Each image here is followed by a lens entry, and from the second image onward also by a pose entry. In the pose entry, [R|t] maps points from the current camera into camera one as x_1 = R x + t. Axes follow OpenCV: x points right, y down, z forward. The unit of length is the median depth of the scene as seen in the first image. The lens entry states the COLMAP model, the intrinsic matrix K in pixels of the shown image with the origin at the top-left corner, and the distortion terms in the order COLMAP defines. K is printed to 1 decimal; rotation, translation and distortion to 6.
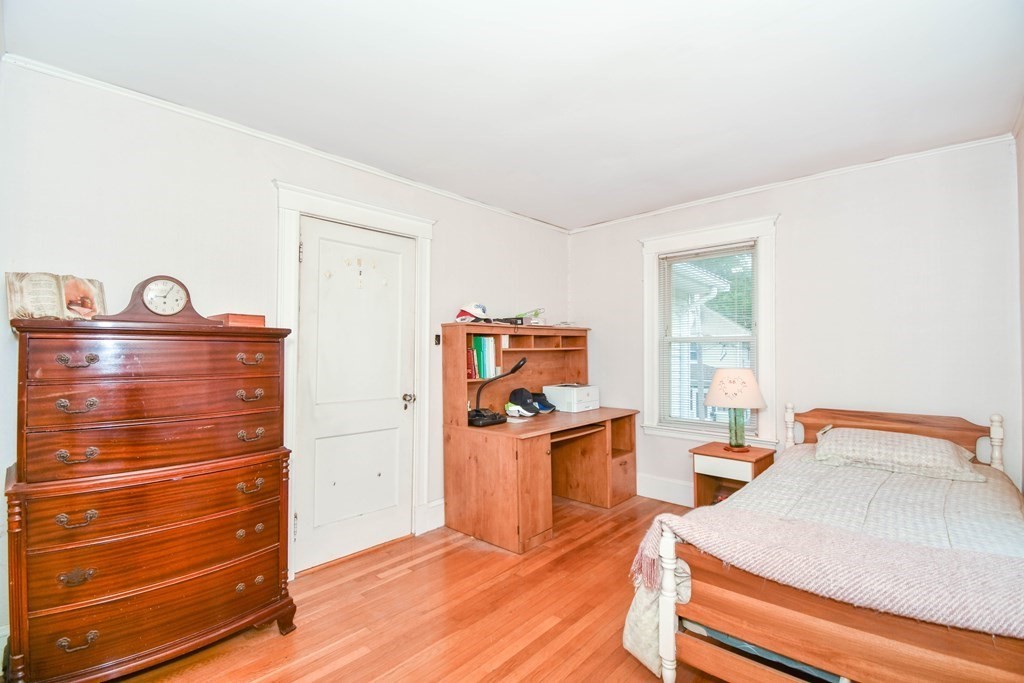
lens RADIAL K [[457.5, 0, 503.0], [0, 457.5, 339.0], [0, 0, 1]] dist [-0.000228, -0.011981]
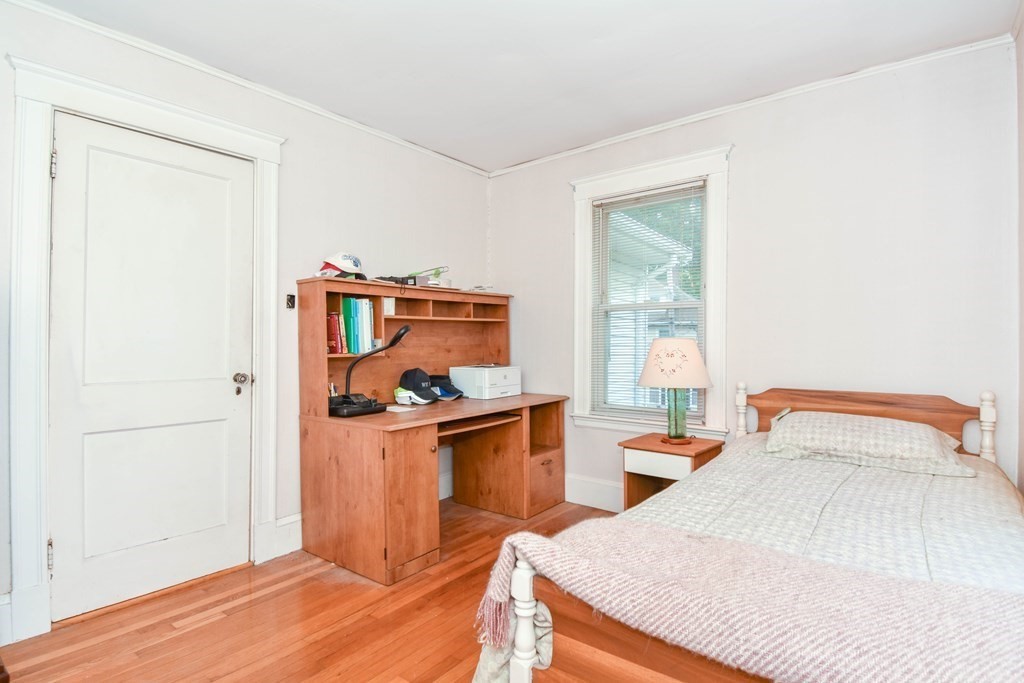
lens RADIAL K [[516.6, 0, 504.9], [0, 516.6, 336.8], [0, 0, 1]] dist [0.000842, -0.013263]
pose [[0.996494, 0.000899, 0.083654, 0.148513], [-0.002358, 0.999847, 0.017338, 0.048762], [-0.083625, -0.017475, 0.996344, 0.147302]]
